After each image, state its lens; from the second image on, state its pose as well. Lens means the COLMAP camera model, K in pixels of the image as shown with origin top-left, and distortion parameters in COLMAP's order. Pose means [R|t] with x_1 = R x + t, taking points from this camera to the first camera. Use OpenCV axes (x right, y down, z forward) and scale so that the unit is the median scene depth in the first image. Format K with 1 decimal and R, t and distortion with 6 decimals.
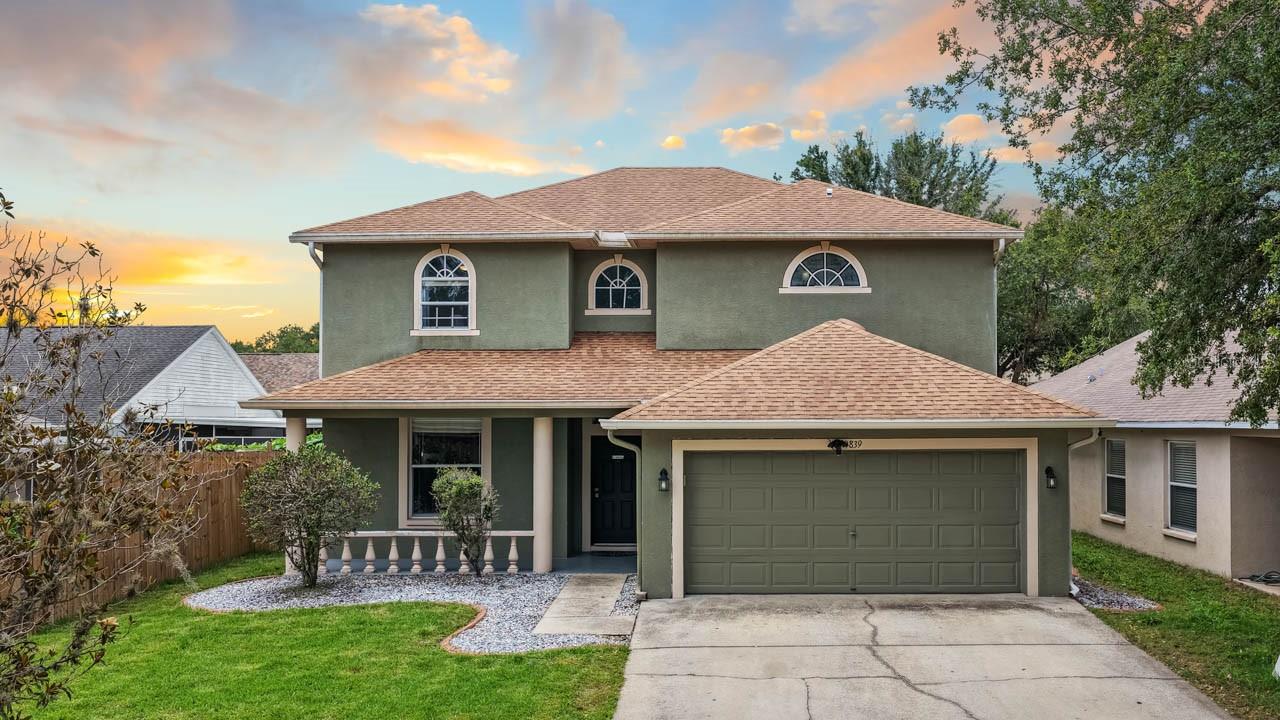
lens RADIAL K [[1059.6, 0, 640.0], [0, 1059.6, 360.0], [0, 0, 1]] dist [-0.007399, 0.017526]
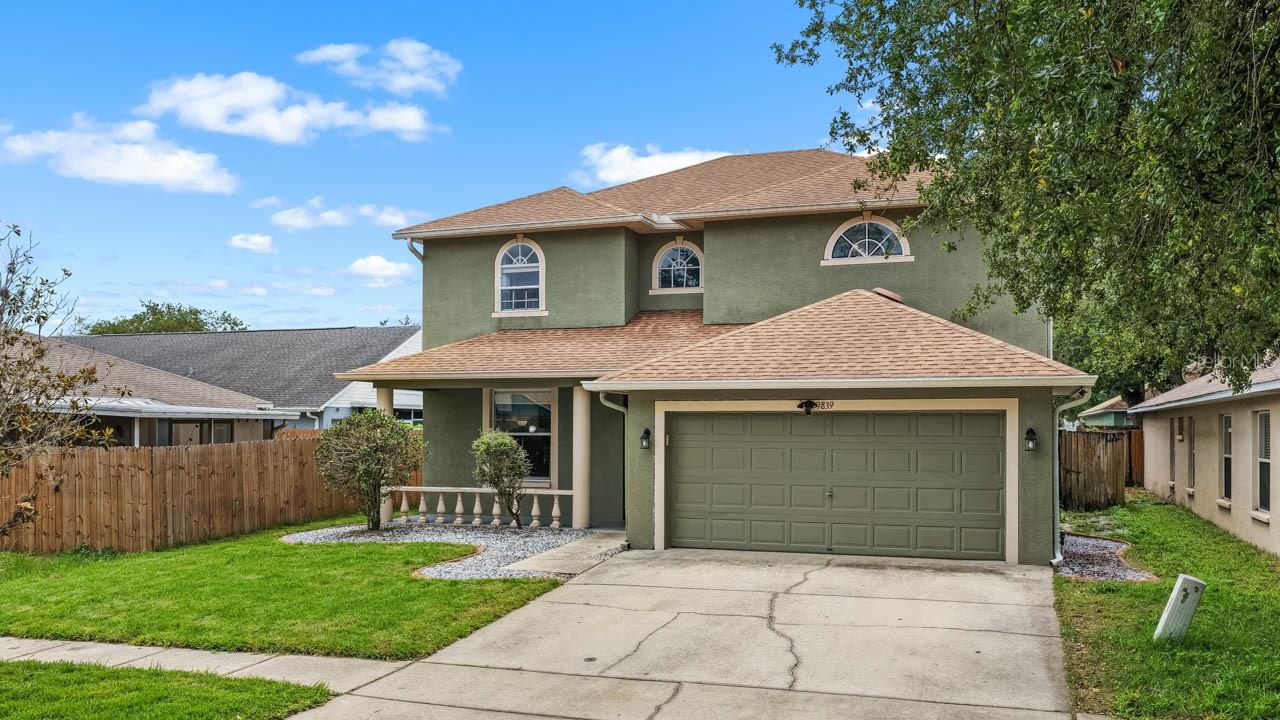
lens RADIAL K [[1047.4, 0, 617.2], [0, 1047.4, 364.3], [0, 0, 1]] dist [-0.001896, 0.004147]
pose [[0.946845, -0.011896, -0.321469, 0.268219], [0.009878, 0.999920, -0.007908, 0.037164], [0.321538, 0.004312, 0.946887, -0.007650]]
